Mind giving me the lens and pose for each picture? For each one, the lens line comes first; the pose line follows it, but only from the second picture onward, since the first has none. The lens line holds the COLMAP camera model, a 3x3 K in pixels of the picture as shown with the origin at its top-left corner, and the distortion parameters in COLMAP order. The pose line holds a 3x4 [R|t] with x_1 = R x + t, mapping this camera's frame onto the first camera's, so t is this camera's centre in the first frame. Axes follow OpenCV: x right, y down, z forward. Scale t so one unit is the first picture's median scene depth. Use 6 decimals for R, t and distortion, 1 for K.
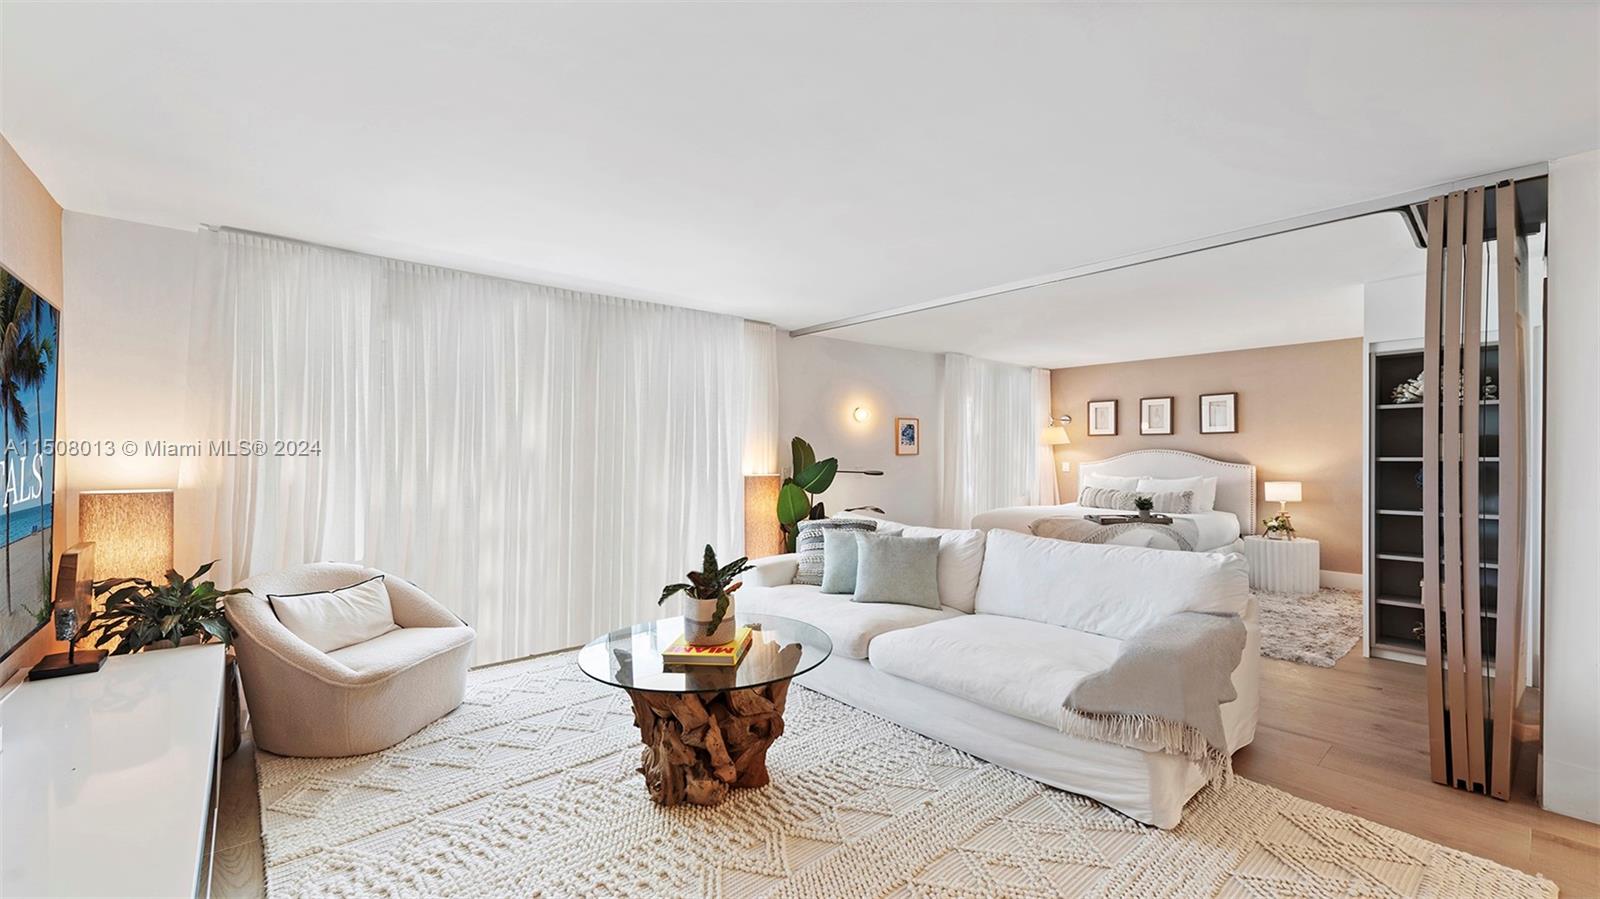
lens RADIAL K [[654.4, 0, 798.1], [0, 654.4, 451.9], [0, 0, 1]] dist [0.048996, -0.002497]
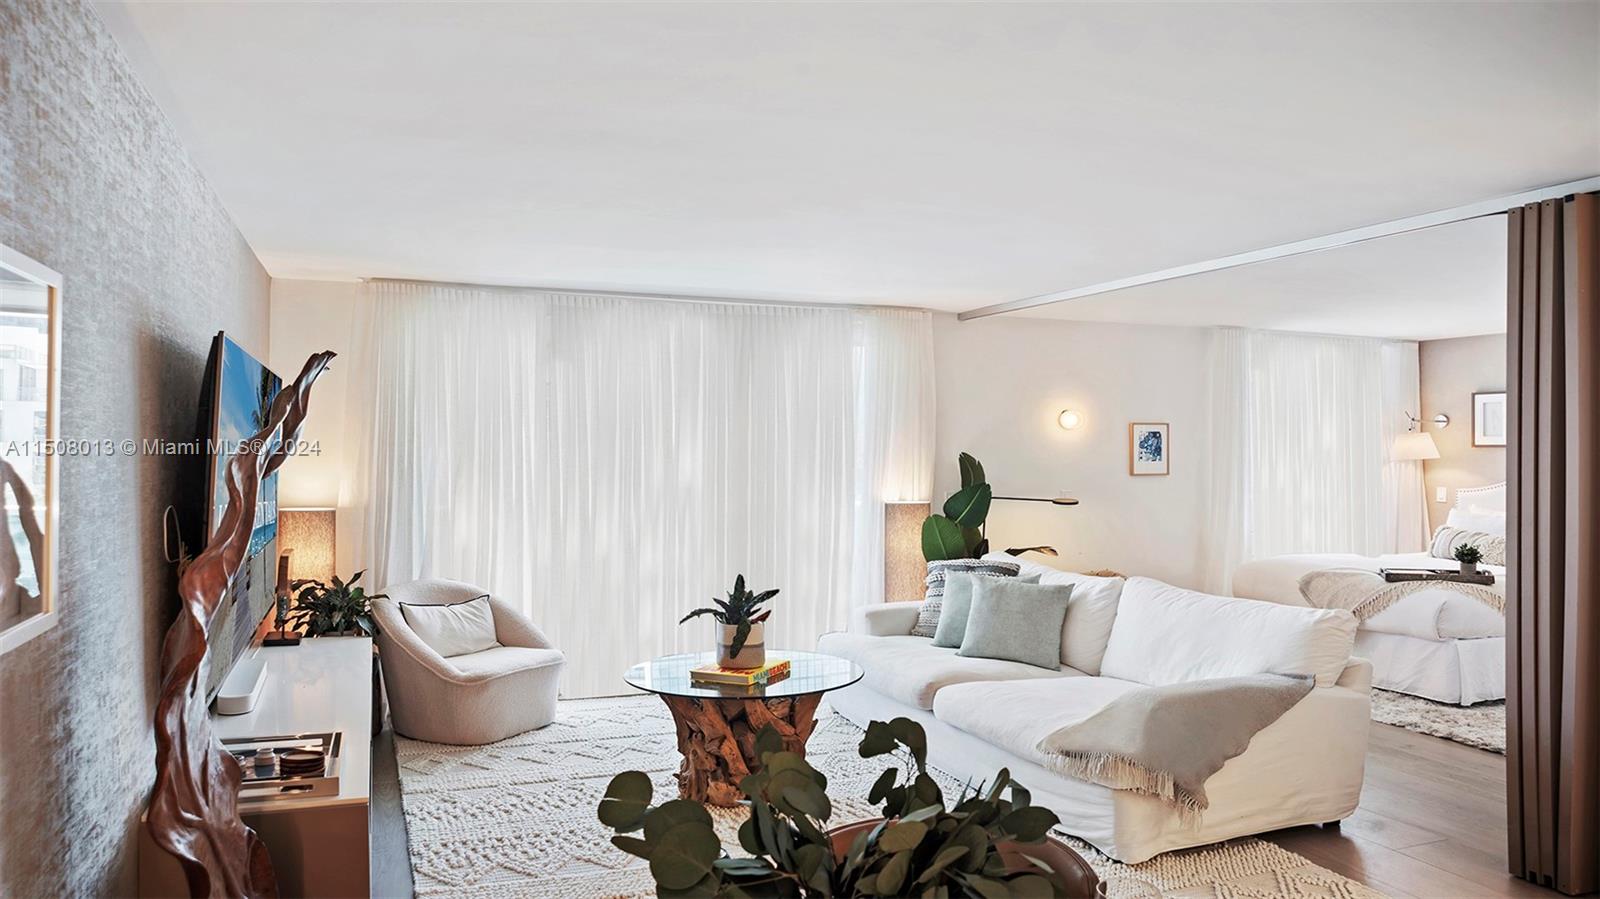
lens RADIAL K [[1080.1, 0, 777.7], [0, 1080.1, 470.9], [0, 0, 1]] dist [0.033502, -0.008333]
pose [[0.945765, 0.010287, -0.324689, 0.447483], [-0.004730, 0.999829, 0.017899, -0.050748], [0.324818, -0.015393, 0.945651, -0.568451]]
